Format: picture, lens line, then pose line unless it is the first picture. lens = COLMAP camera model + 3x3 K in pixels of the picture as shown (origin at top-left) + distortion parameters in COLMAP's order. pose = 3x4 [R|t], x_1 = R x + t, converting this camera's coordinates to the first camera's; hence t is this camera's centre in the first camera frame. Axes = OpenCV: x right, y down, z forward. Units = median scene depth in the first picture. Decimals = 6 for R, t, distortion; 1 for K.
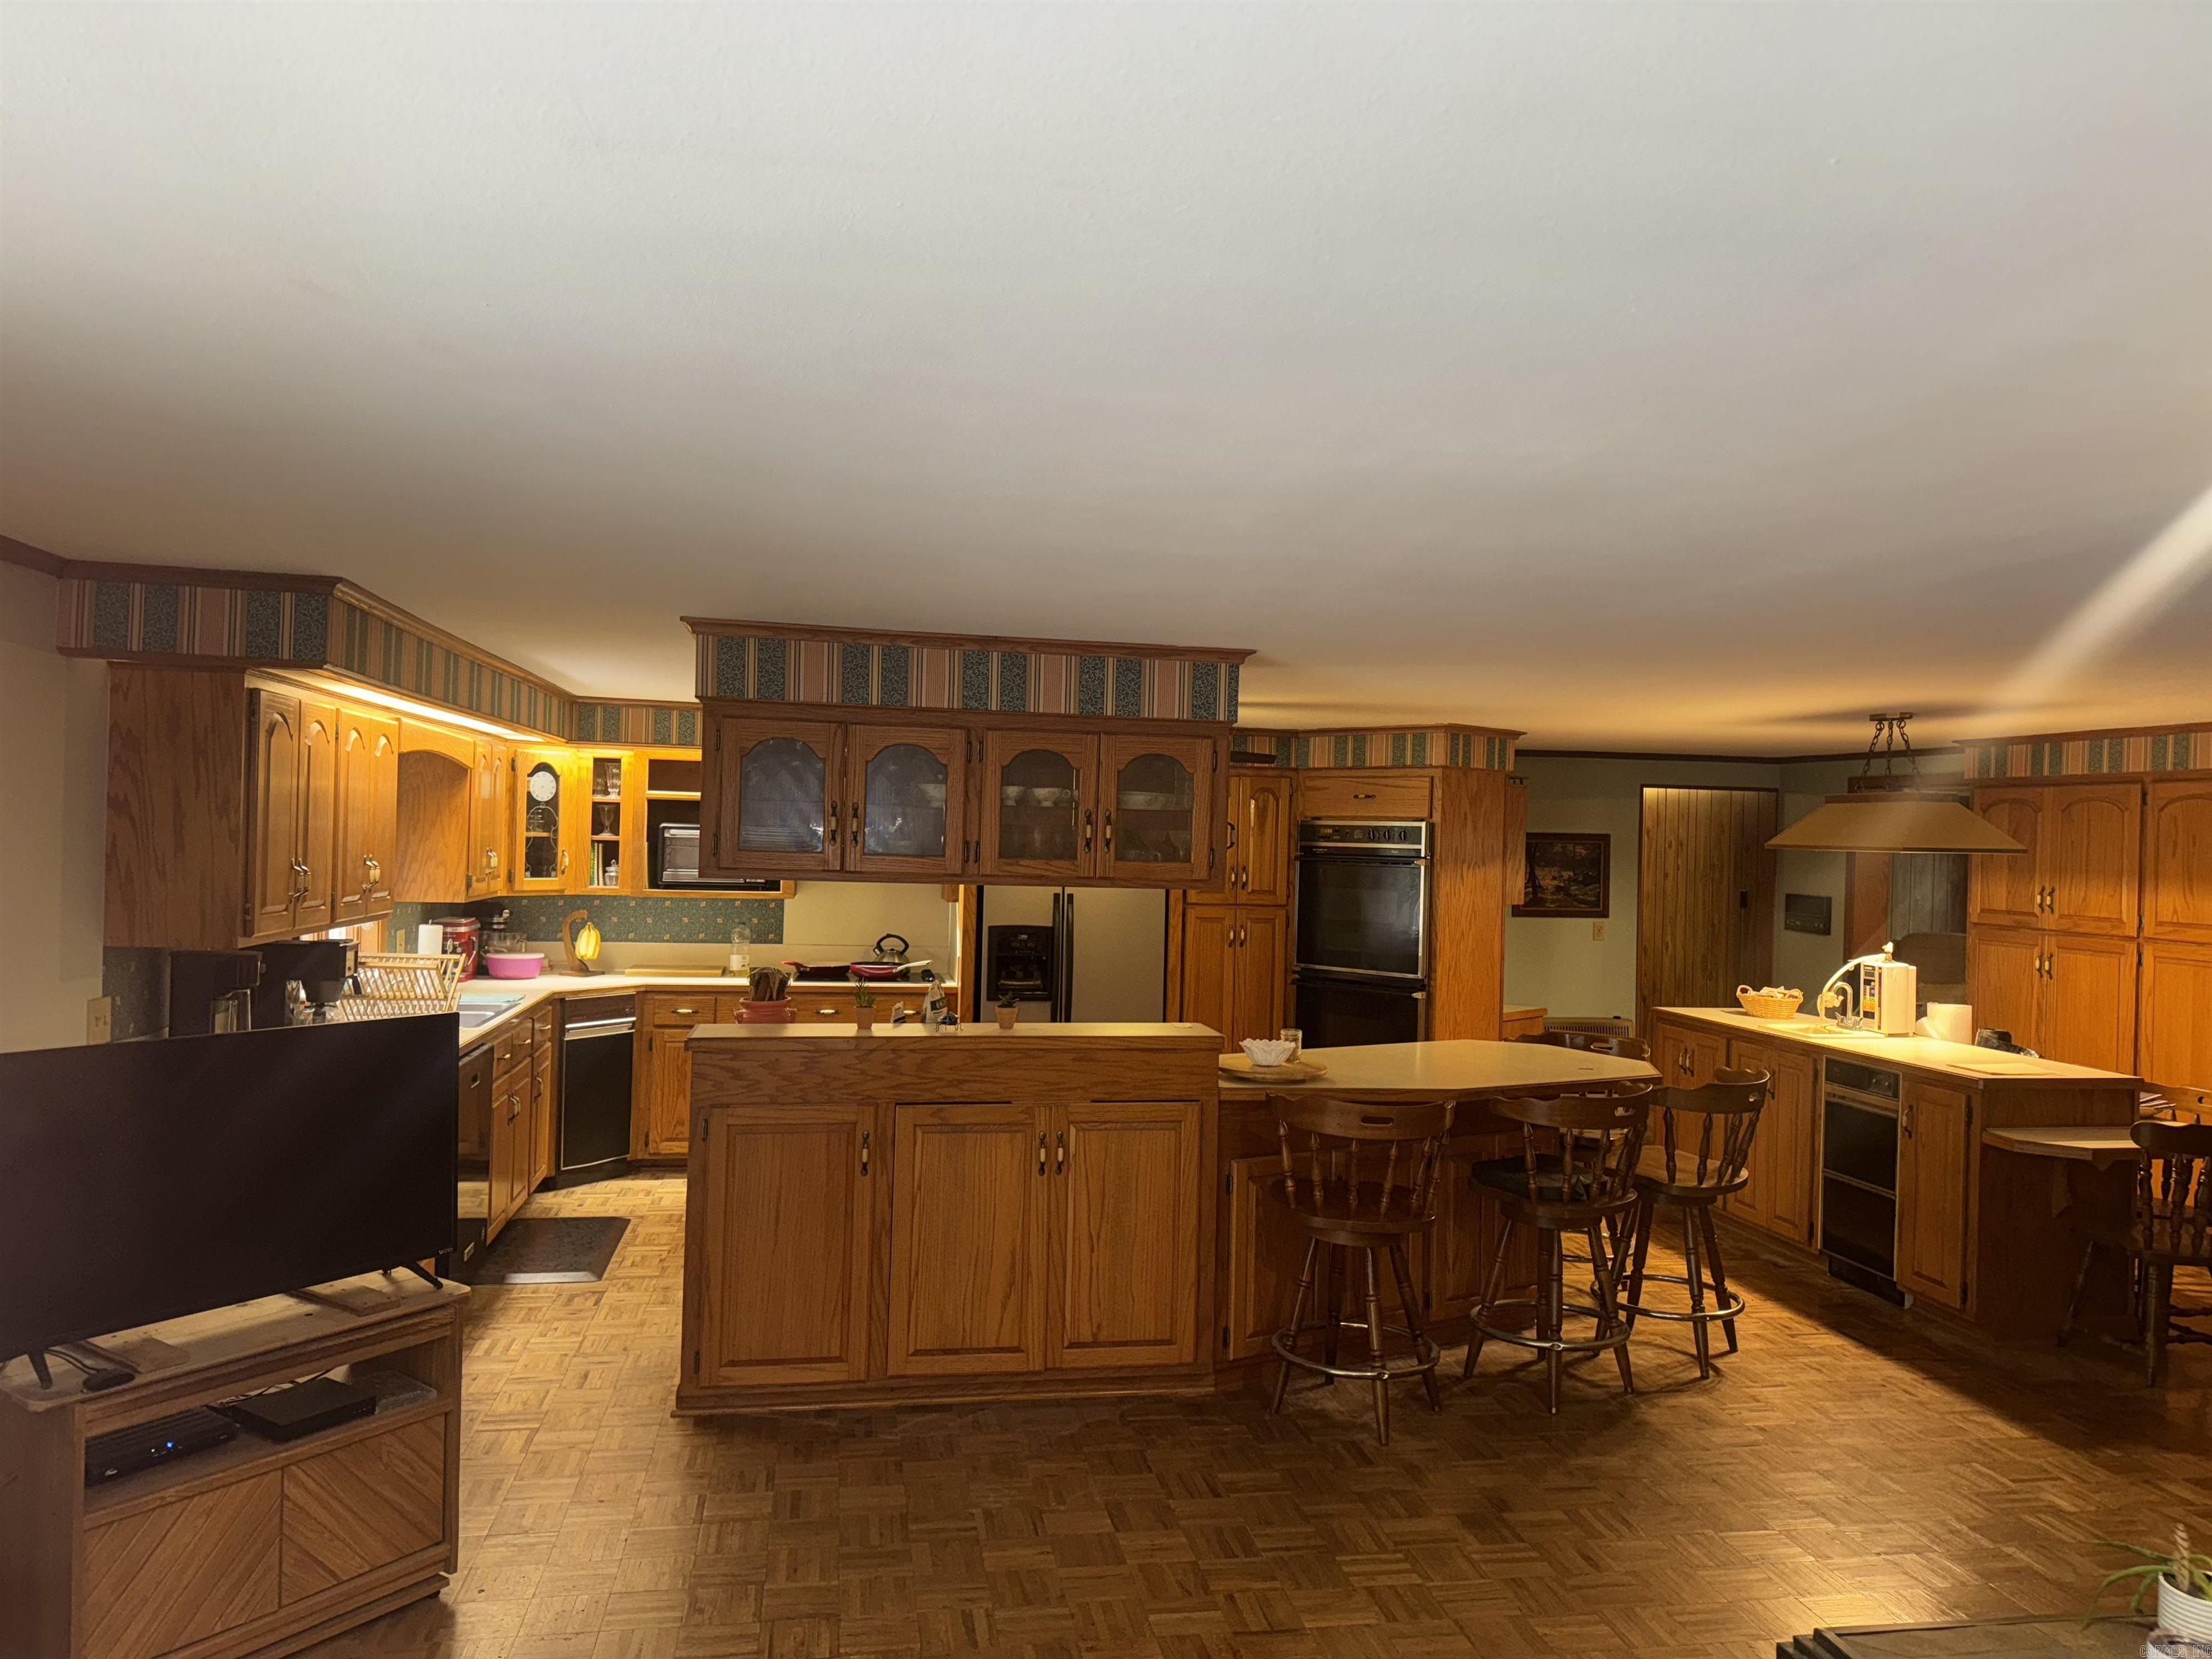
lens RADIAL K [[1537.9, 0, 1106.0], [0, 1537.9, 829.5], [0, 0, 1]] dist [0.000161, 0.000022]
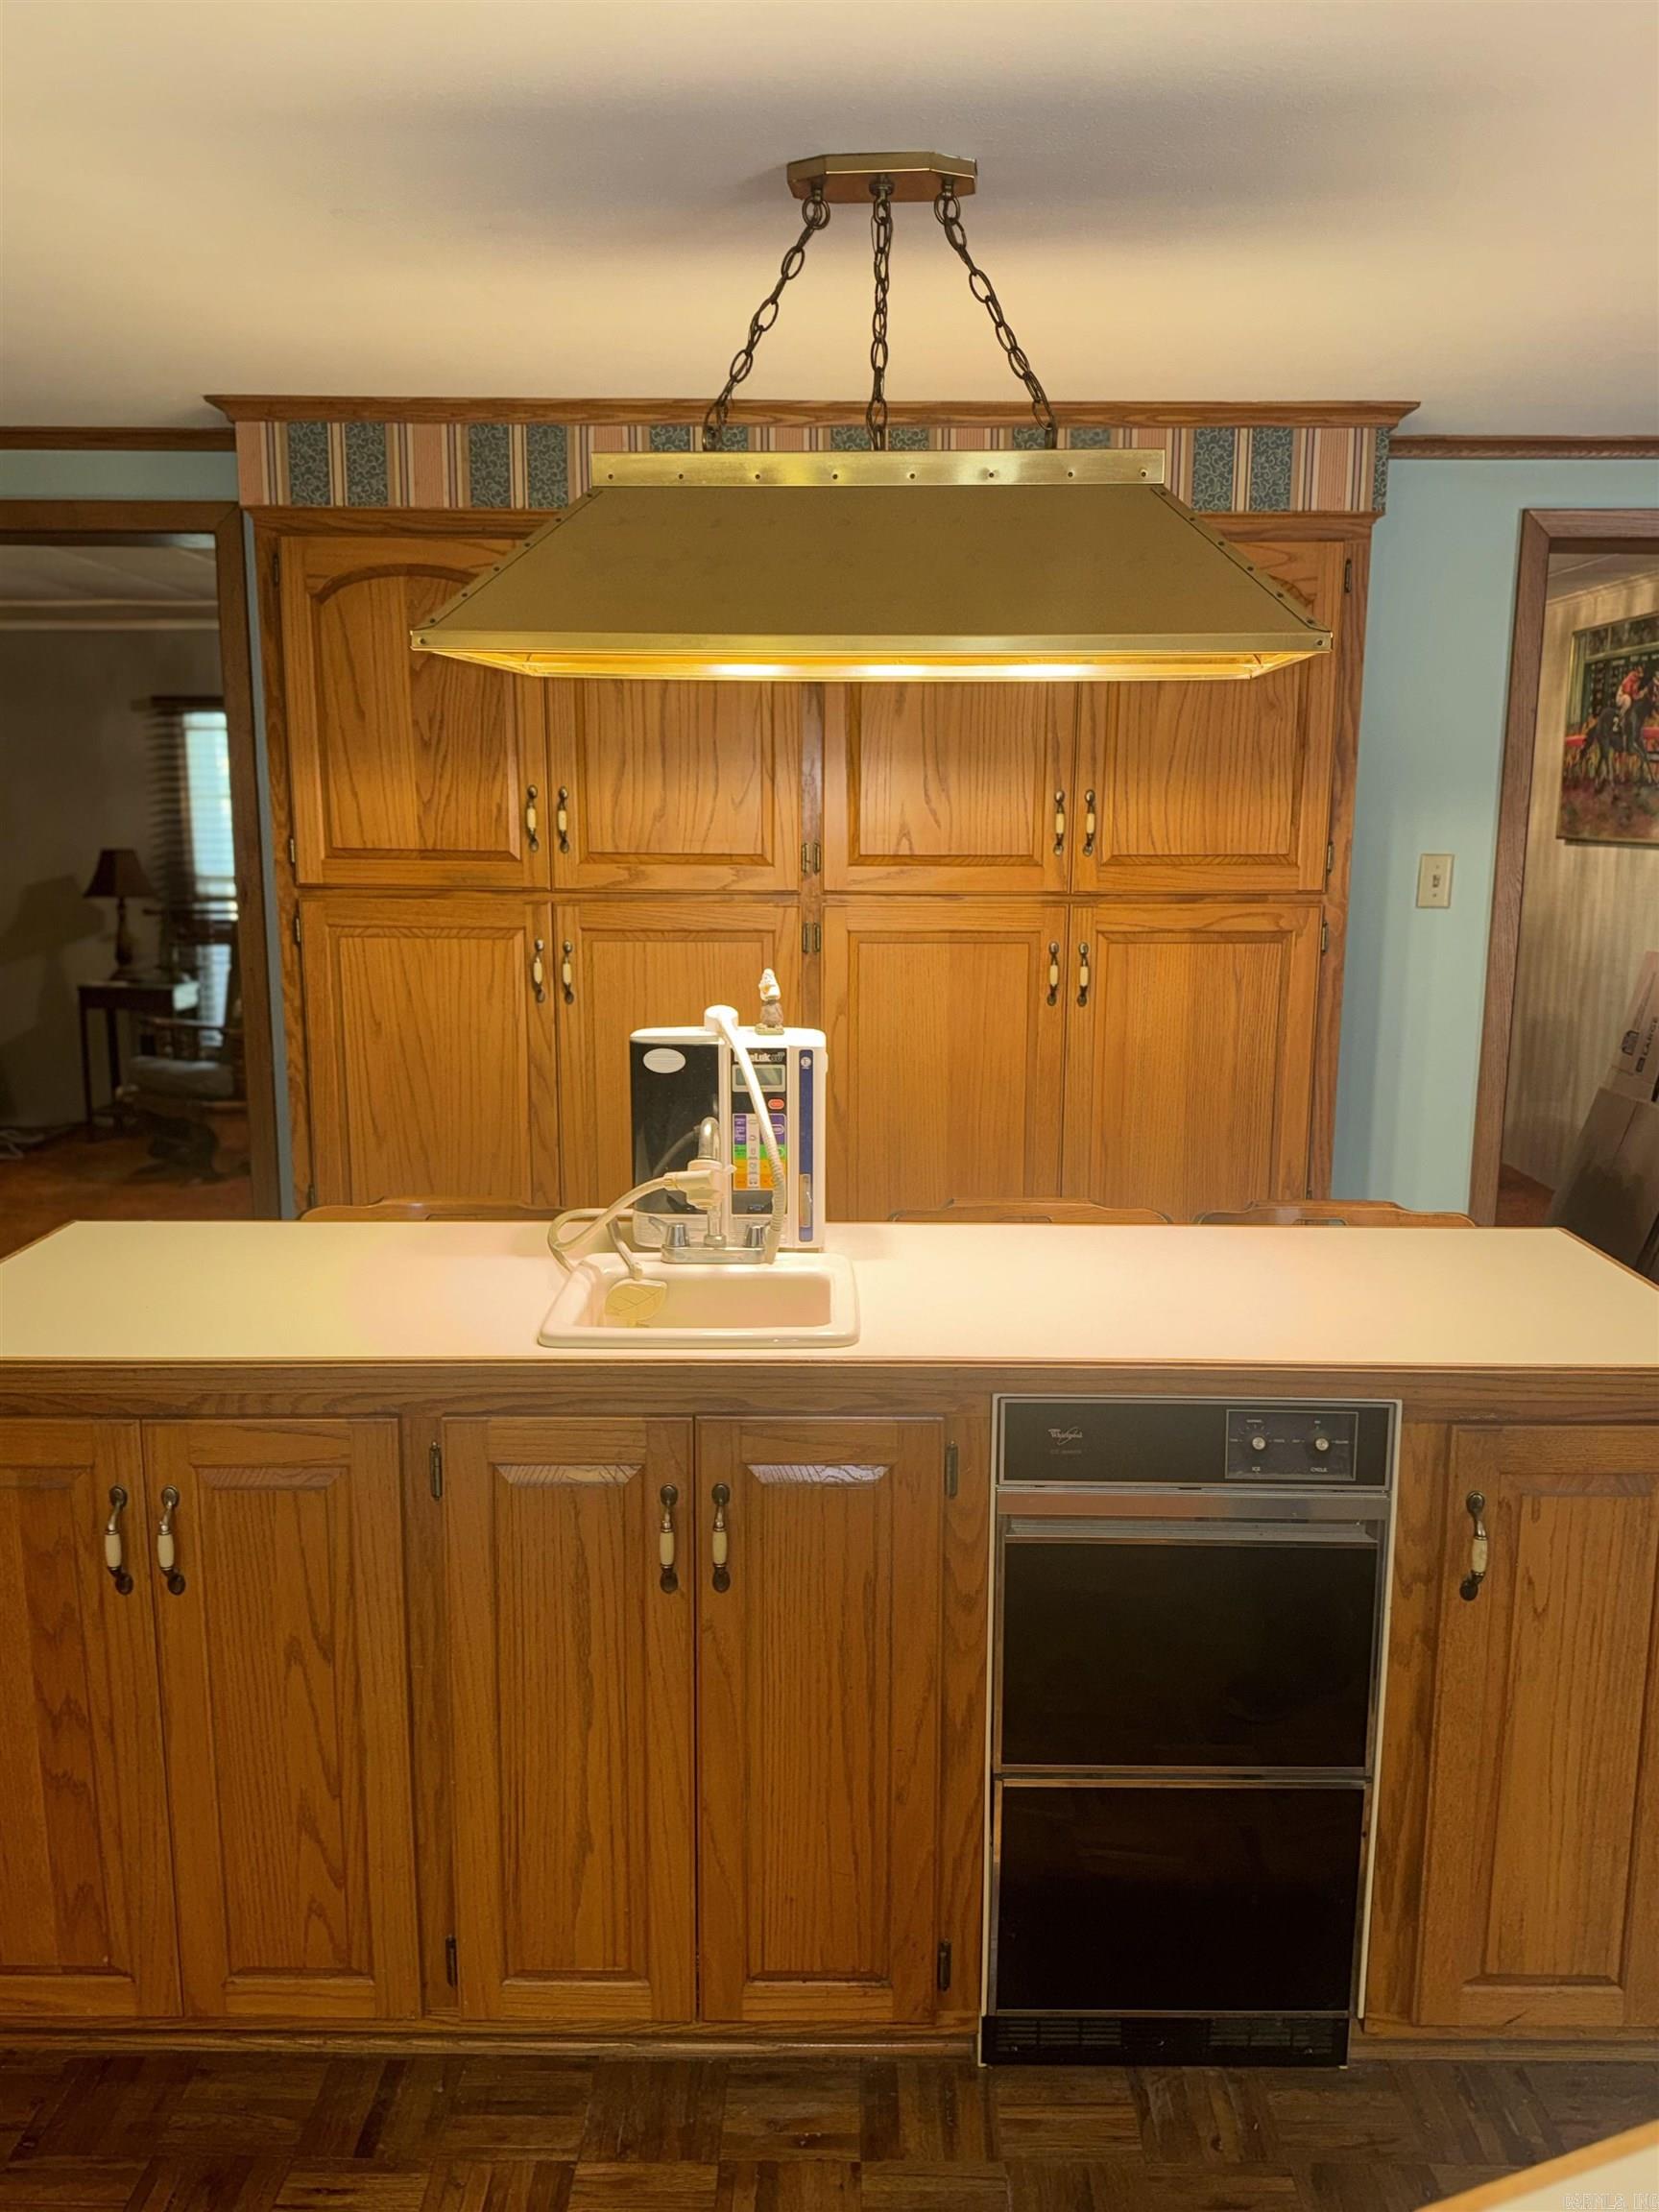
lens RADIAL K [[1795.8, 0, 829.5], [0, 1795.8, 1106.0], [0, 0, 1]] dist [0.000874, -0.000514]
pose [[0.189842, -0.180186, 0.965139, 0.135108], [-0.011418, 0.982544, 0.185681, 0.030863], [-0.981748, -0.046270, 0.184470, 0.845886]]
